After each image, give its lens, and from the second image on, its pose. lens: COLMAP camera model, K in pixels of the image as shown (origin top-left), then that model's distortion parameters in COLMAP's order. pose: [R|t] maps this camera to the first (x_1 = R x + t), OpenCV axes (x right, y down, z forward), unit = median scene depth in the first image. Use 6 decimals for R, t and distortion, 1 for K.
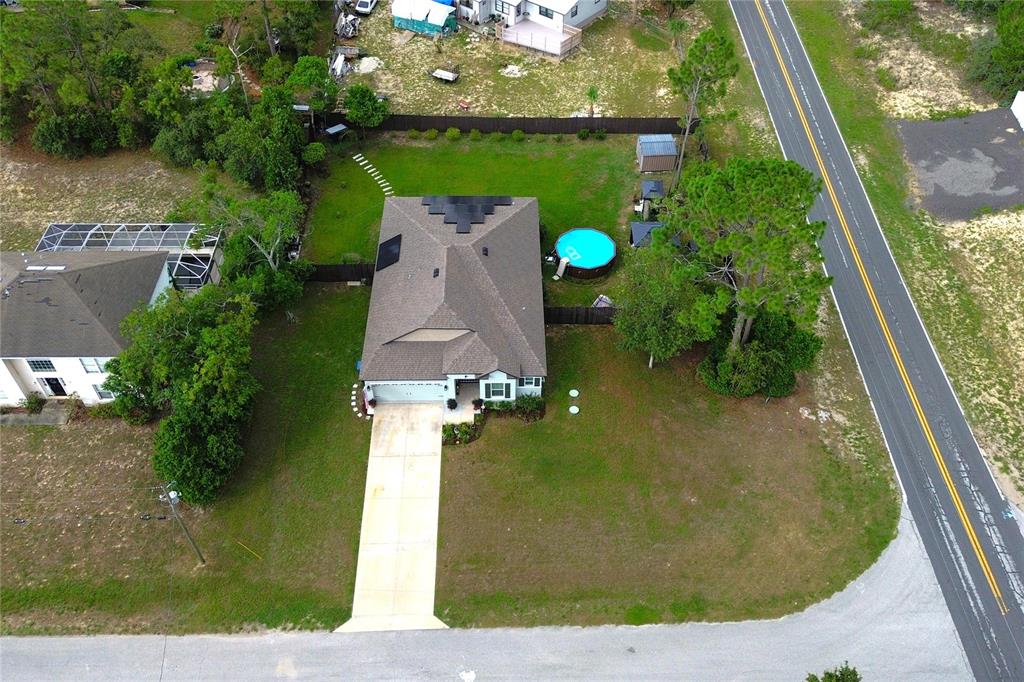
lens RADIAL K [[861.6, 0, 509.4], [0, 861.6, 336.9], [0, 0, 1]] dist [0.058277, -0.055086]
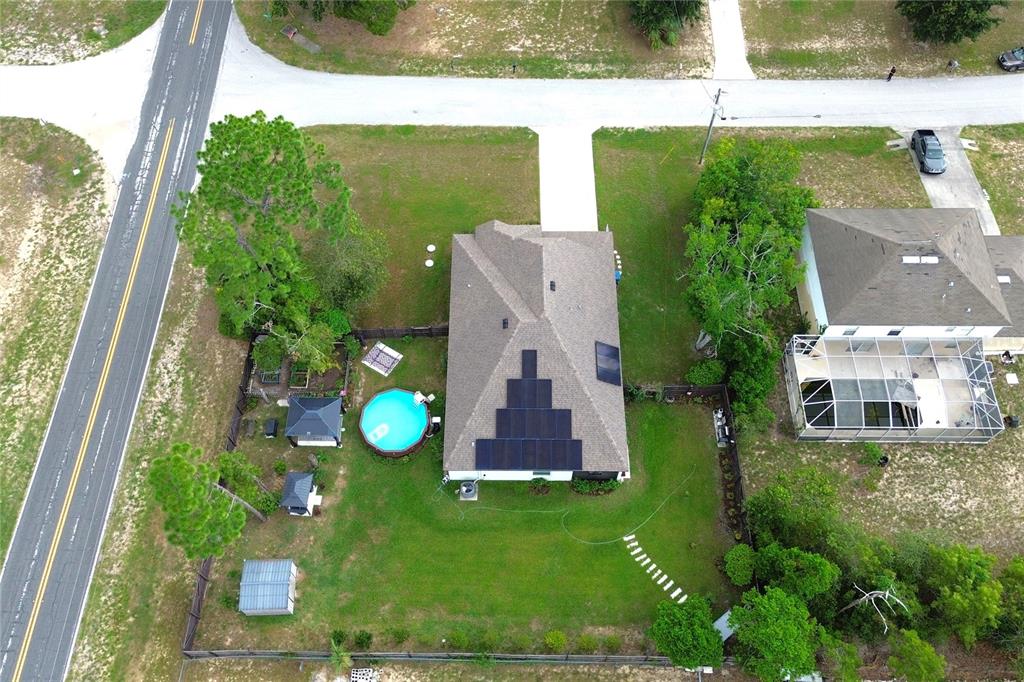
lens RADIAL K [[861.6, 0, 509.4], [0, 861.6, 336.9], [0, 0, 1]] dist [0.058277, -0.055086]
pose [[-0.999911, -0.013285, 0.001299, -0.035326], [0.005193, -0.297463, 0.954719, -1.071105], [-0.012297, 0.954641, 0.297506, 0.751803]]
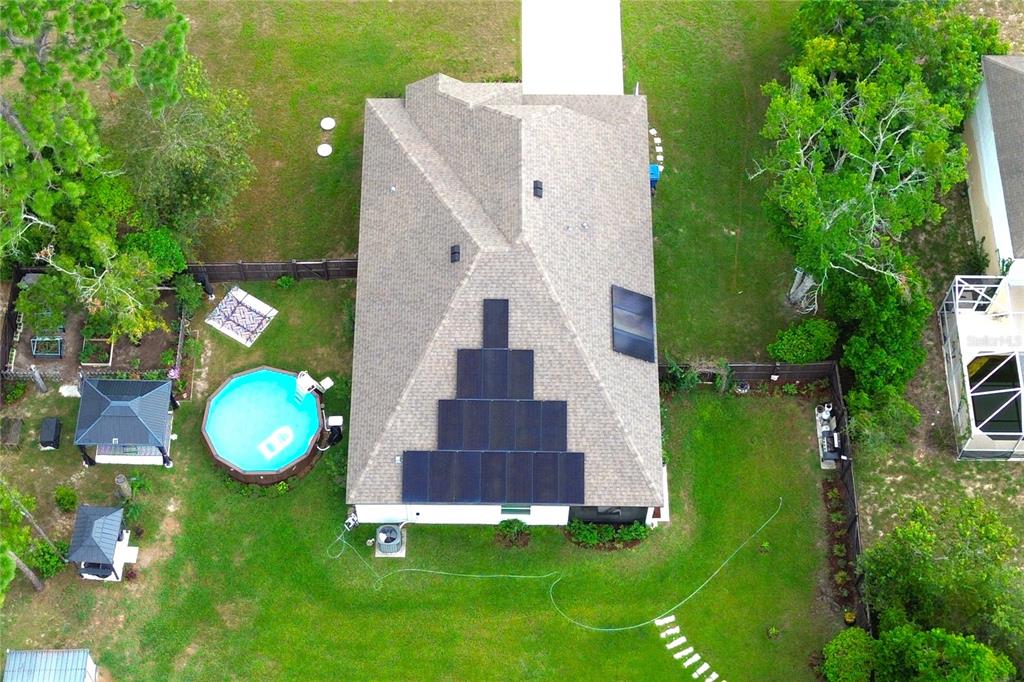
lens RADIAL K [[1721.1, 0, 485.2], [0, 1721.1, 342.5], [0, 0, 1]] dist [0.052045, 0.051977]
pose [[-0.999835, -0.017669, 0.004294, -0.055683], [0.009625, -0.313942, 0.949393, -1.227881], [-0.015427, 0.949278, 0.314060, 0.728253]]
